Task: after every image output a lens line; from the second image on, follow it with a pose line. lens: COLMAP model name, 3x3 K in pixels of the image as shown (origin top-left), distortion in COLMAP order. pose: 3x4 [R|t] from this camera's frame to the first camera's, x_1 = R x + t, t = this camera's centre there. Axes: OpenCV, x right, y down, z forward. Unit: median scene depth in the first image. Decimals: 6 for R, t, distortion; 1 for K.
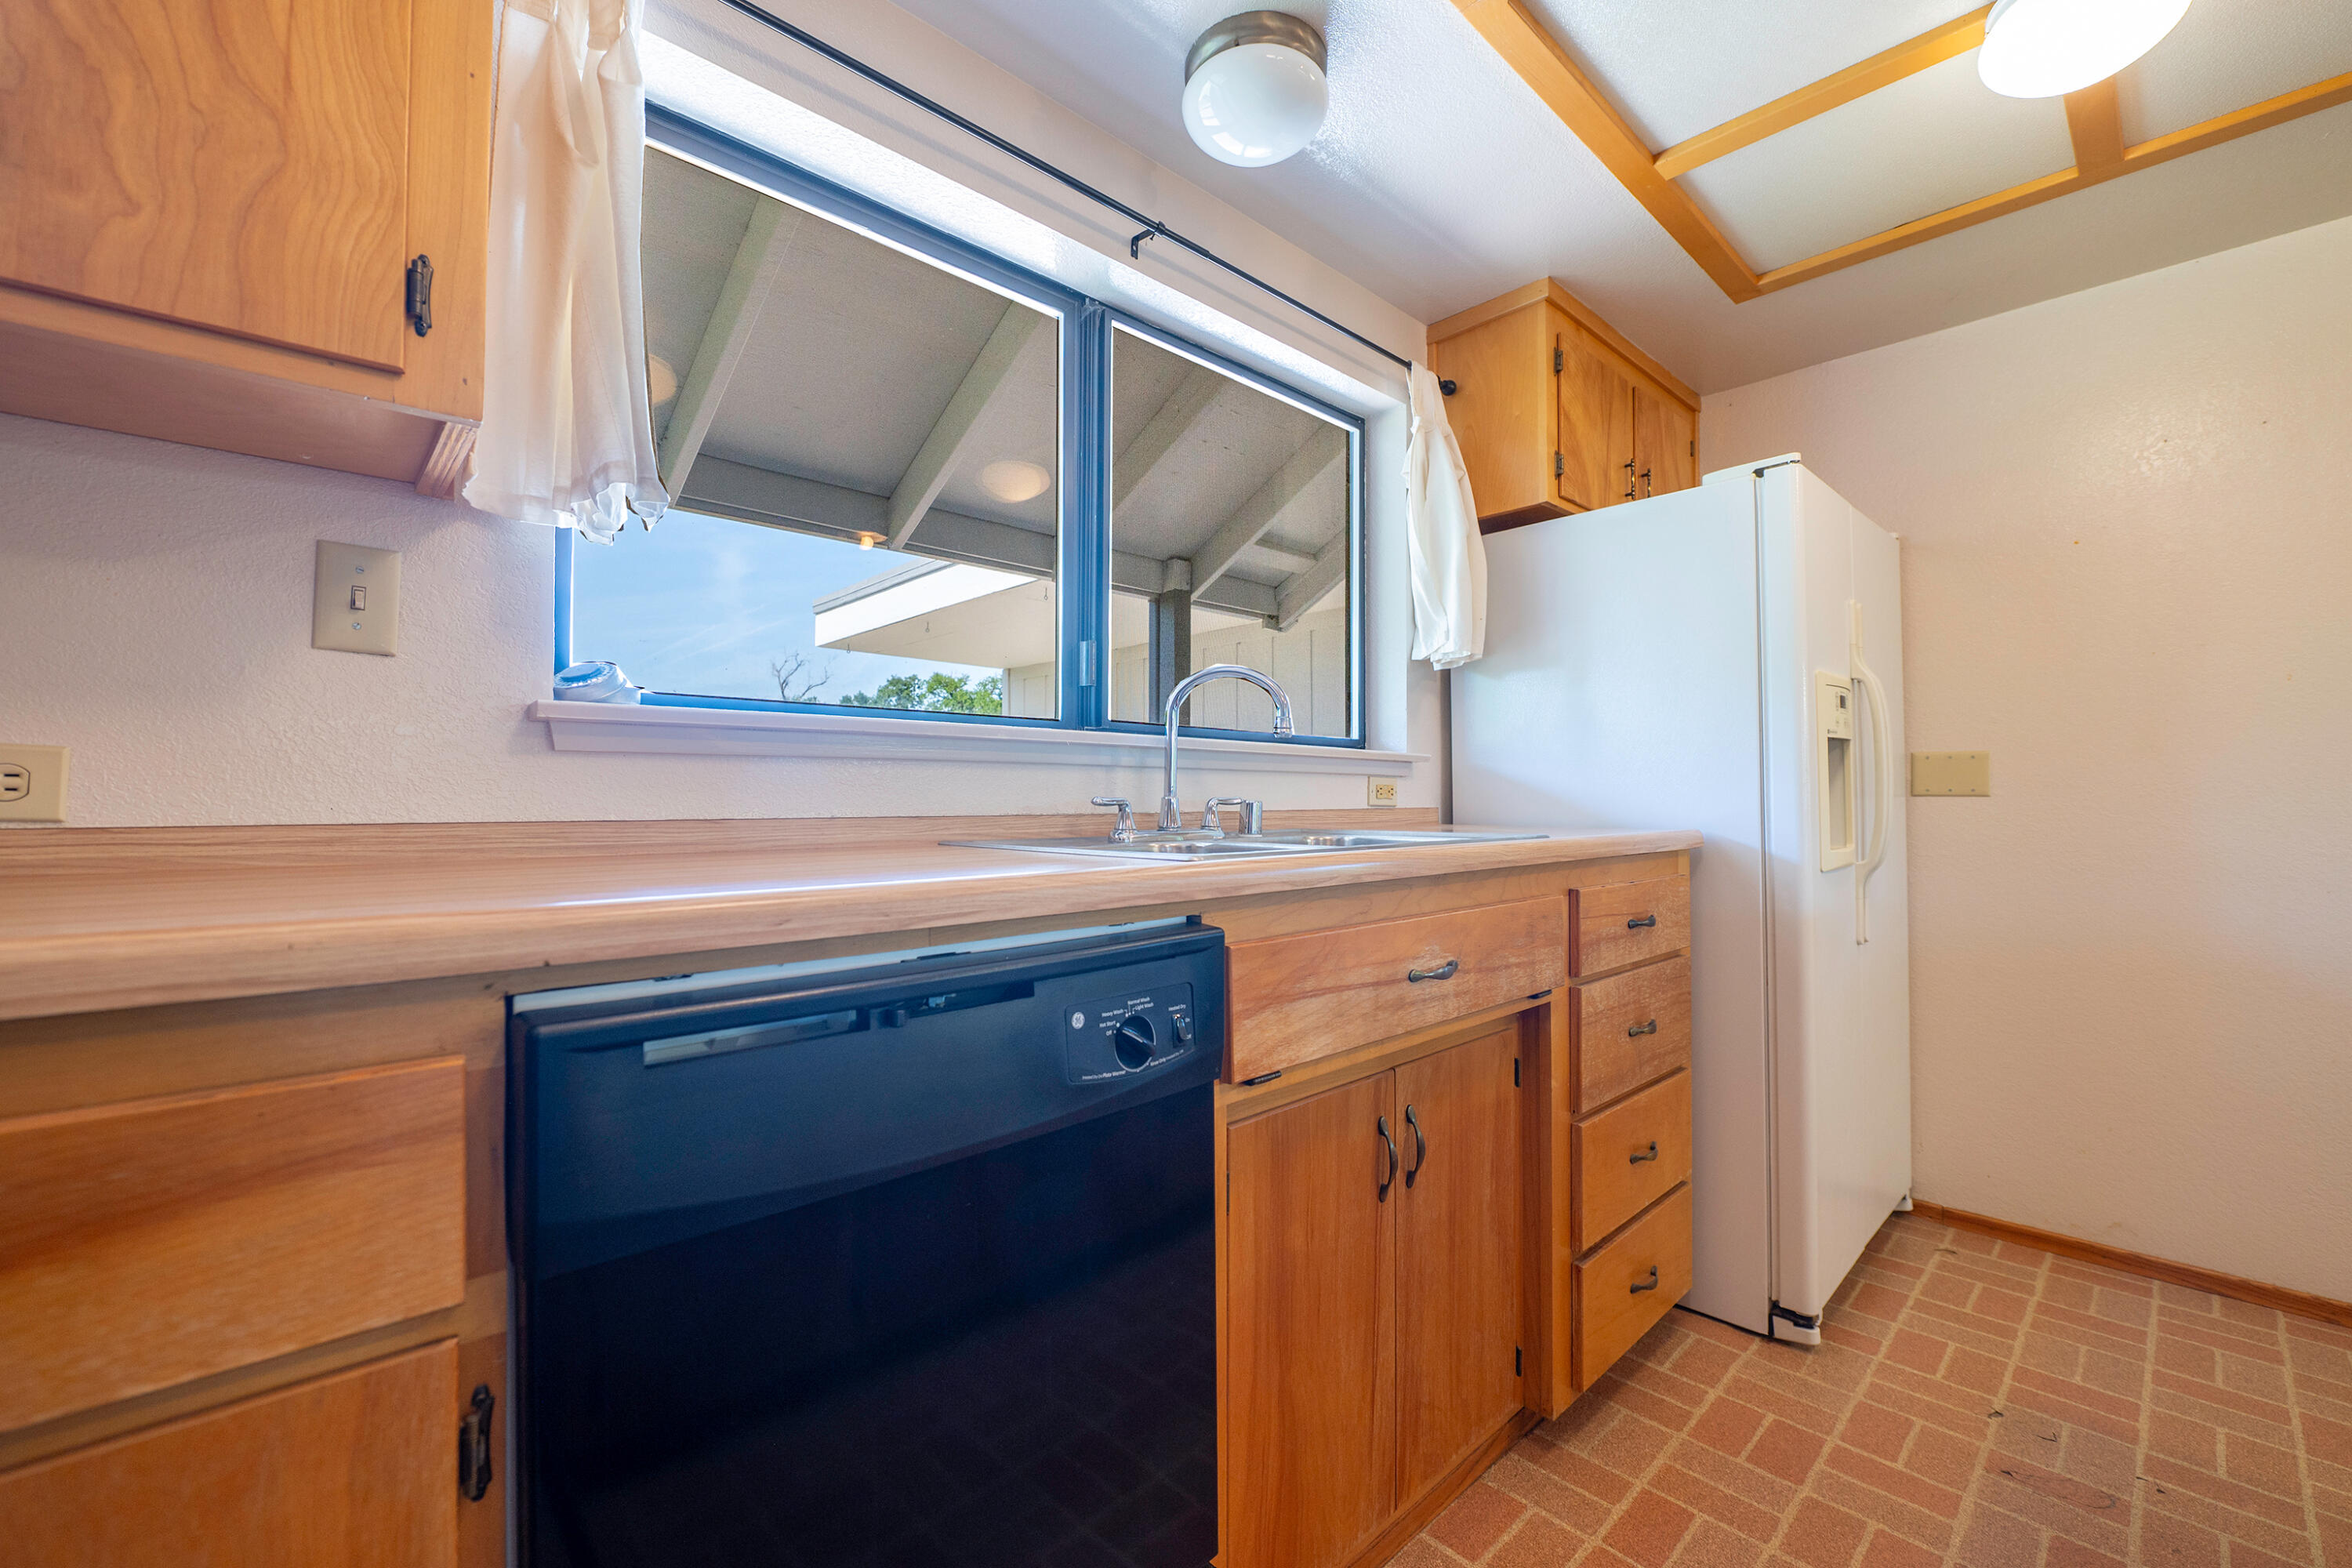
lens RADIAL K [[965.5, 0, 1170.5], [0, 965.5, 780.2], [0, 0, 1]] dist [-0.011998, -0.000490]
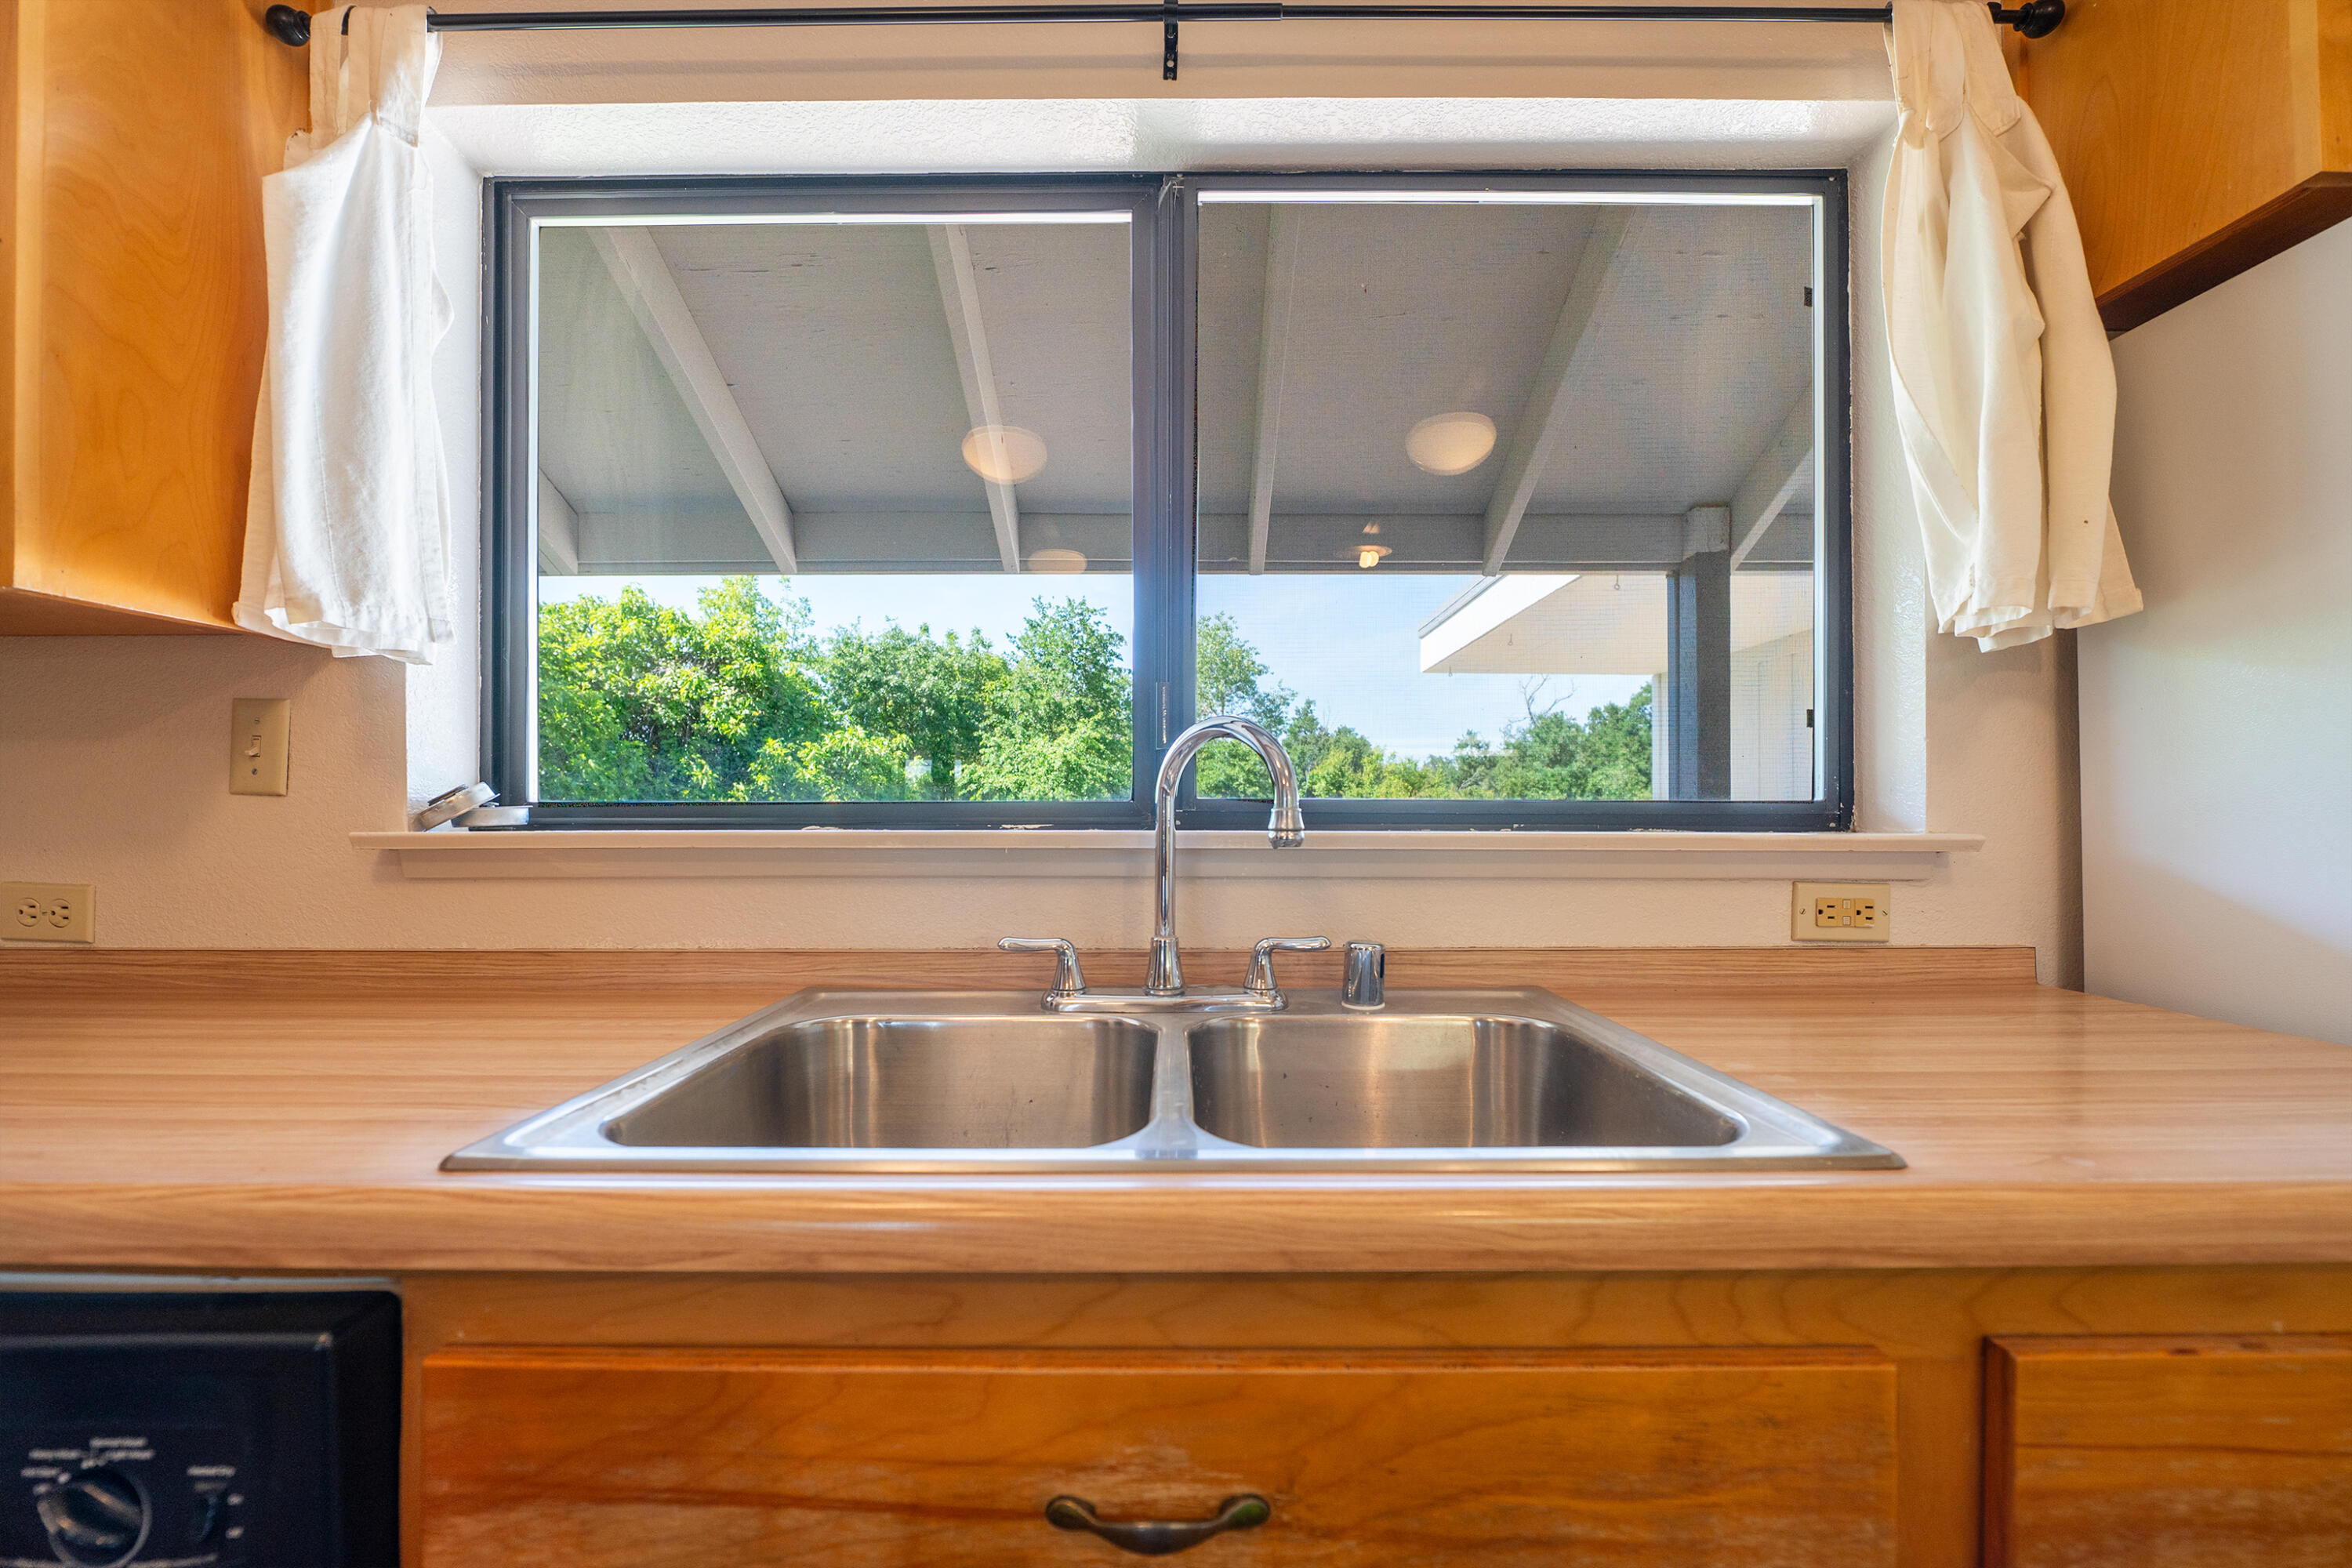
lens RADIAL K [[965.5, 0, 1169.4], [0, 965.5, 806.6], [0, 0, 1]] dist [-0.011998, -0.000490]
pose [[0.726140, -0.004755, -0.687531, 0.328293], [0.013945, 0.999872, 0.007812, -0.054124], [0.687406, -0.015260, 0.726113, 0.438353]]
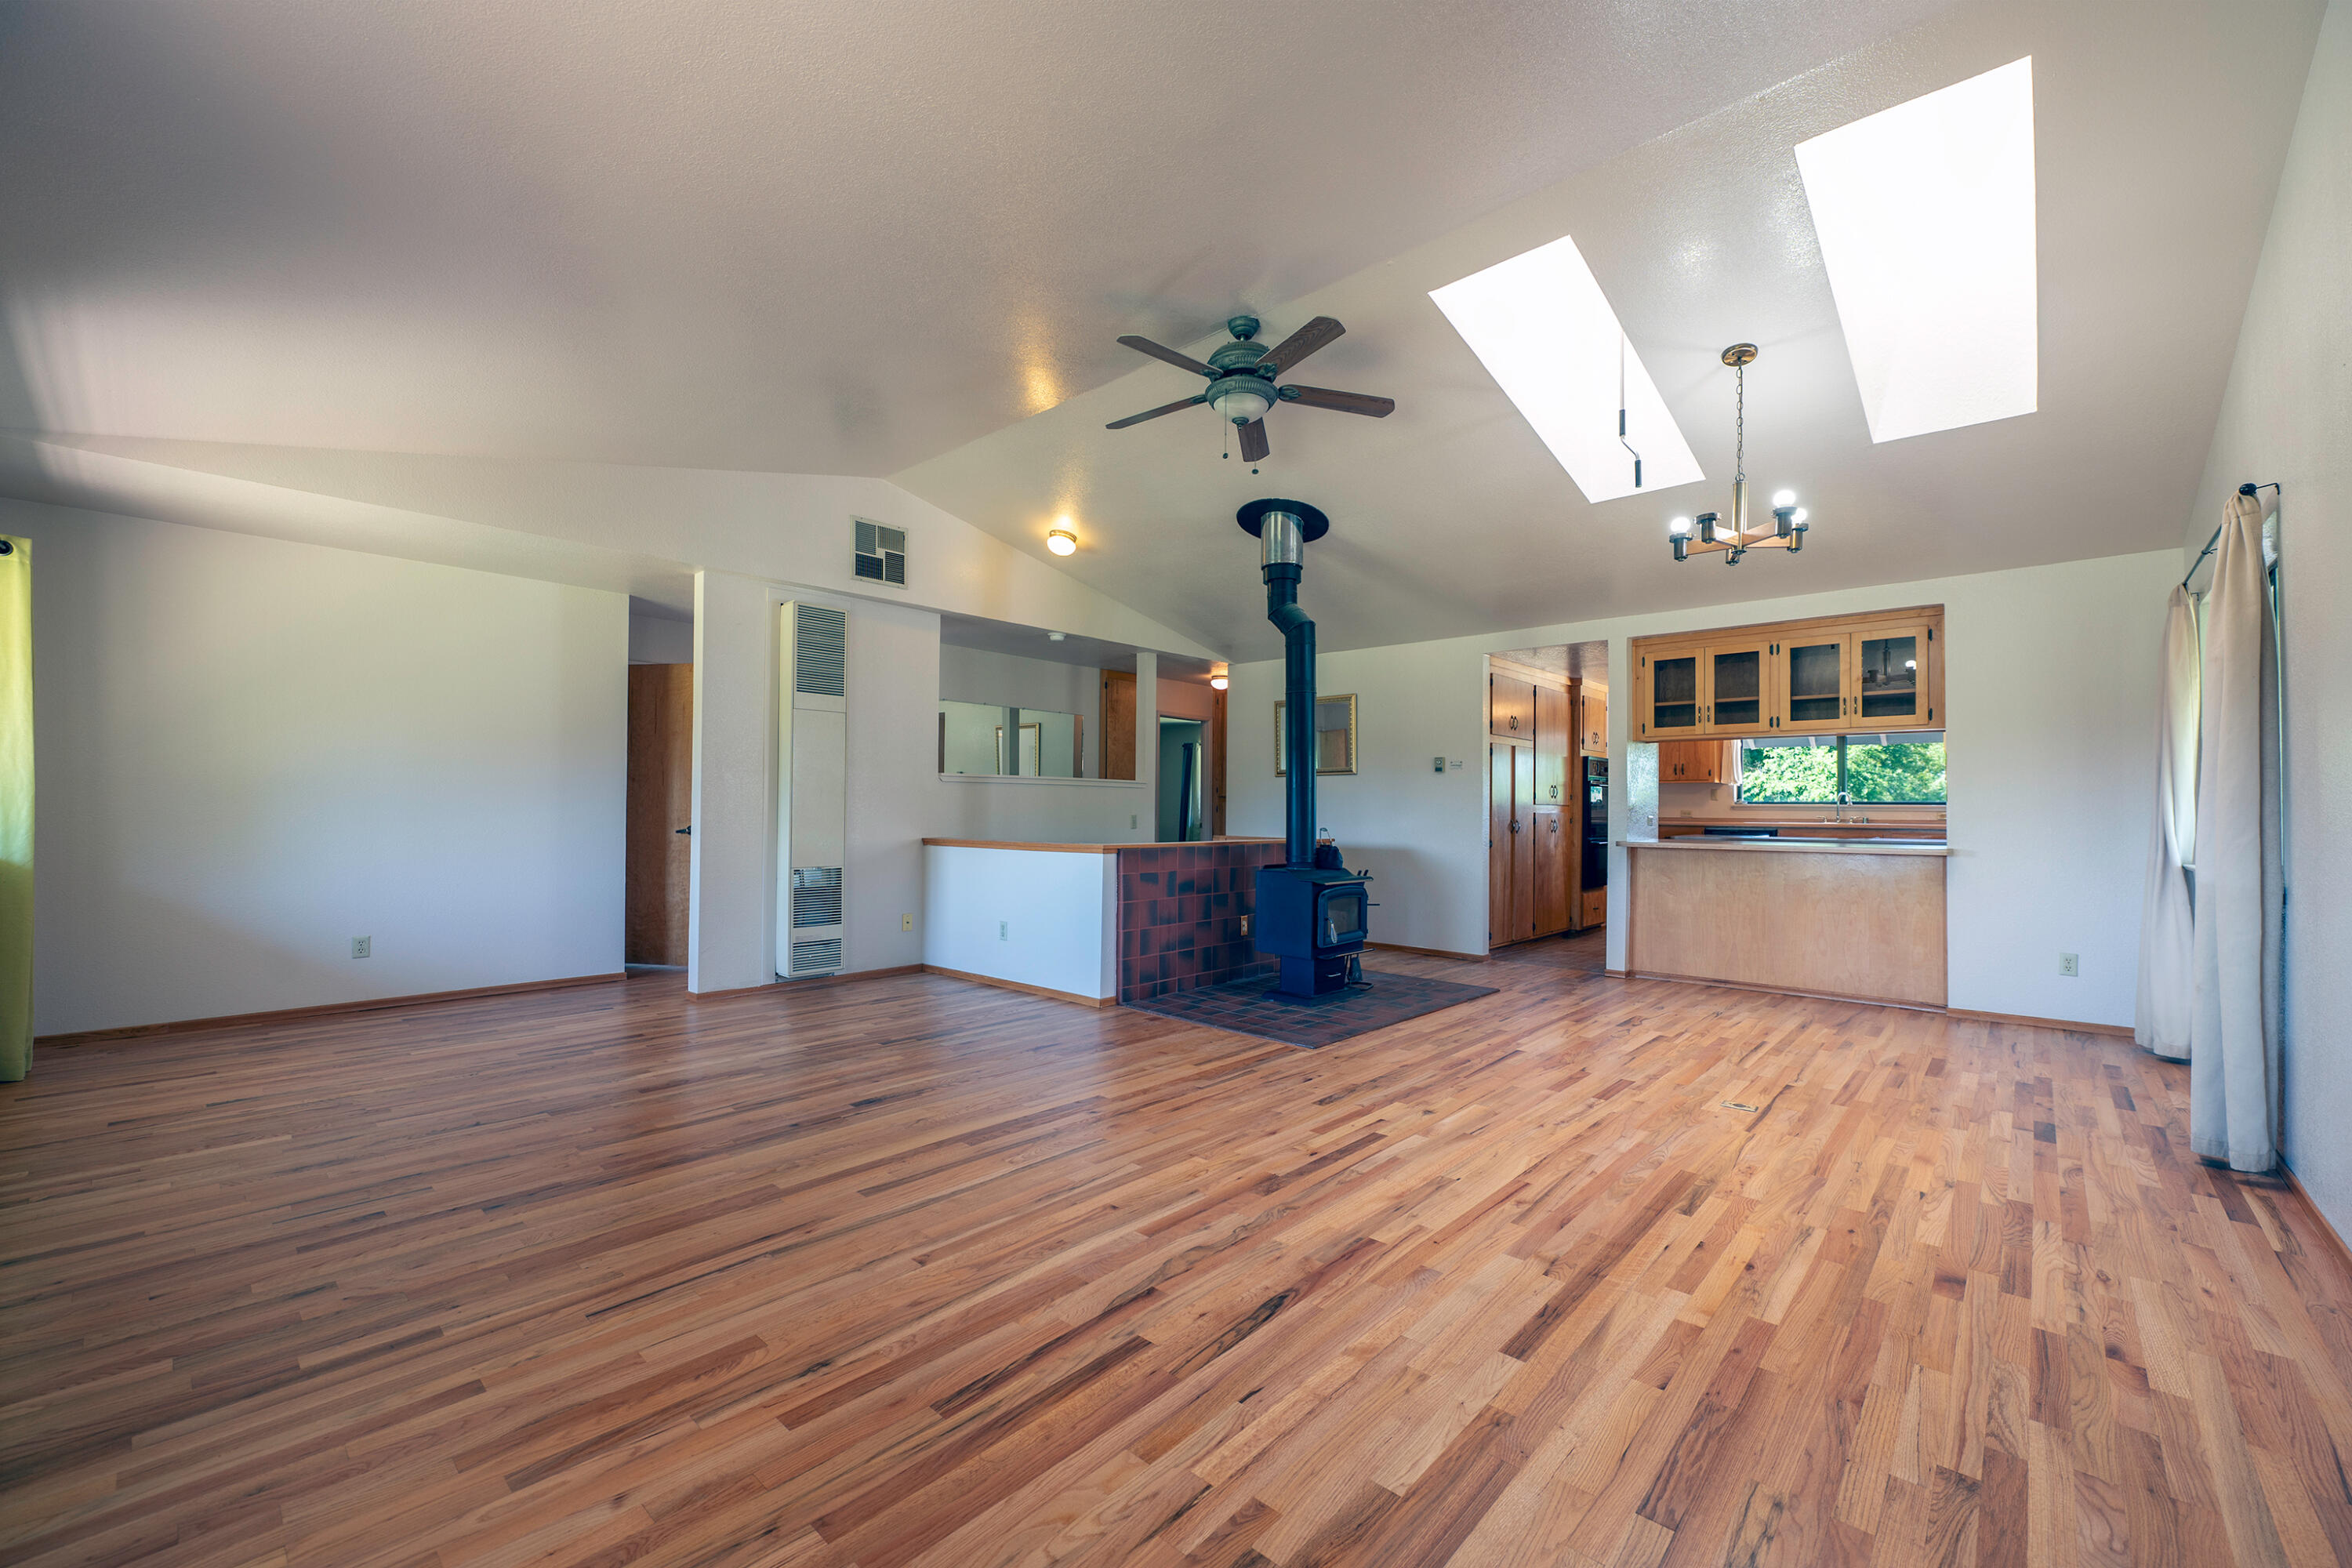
lens RADIAL K [[965.5, 0, 1164.5], [0, 965.5, 794.9], [0, 0, 1]] dist [-0.011998, -0.000490]
pose [[0.075695, -0.012612, -0.997051, 4.221157], [0.005944, 0.999908, -0.012197, -0.041766], [0.997113, -0.005003, 0.075763, -2.607139]]
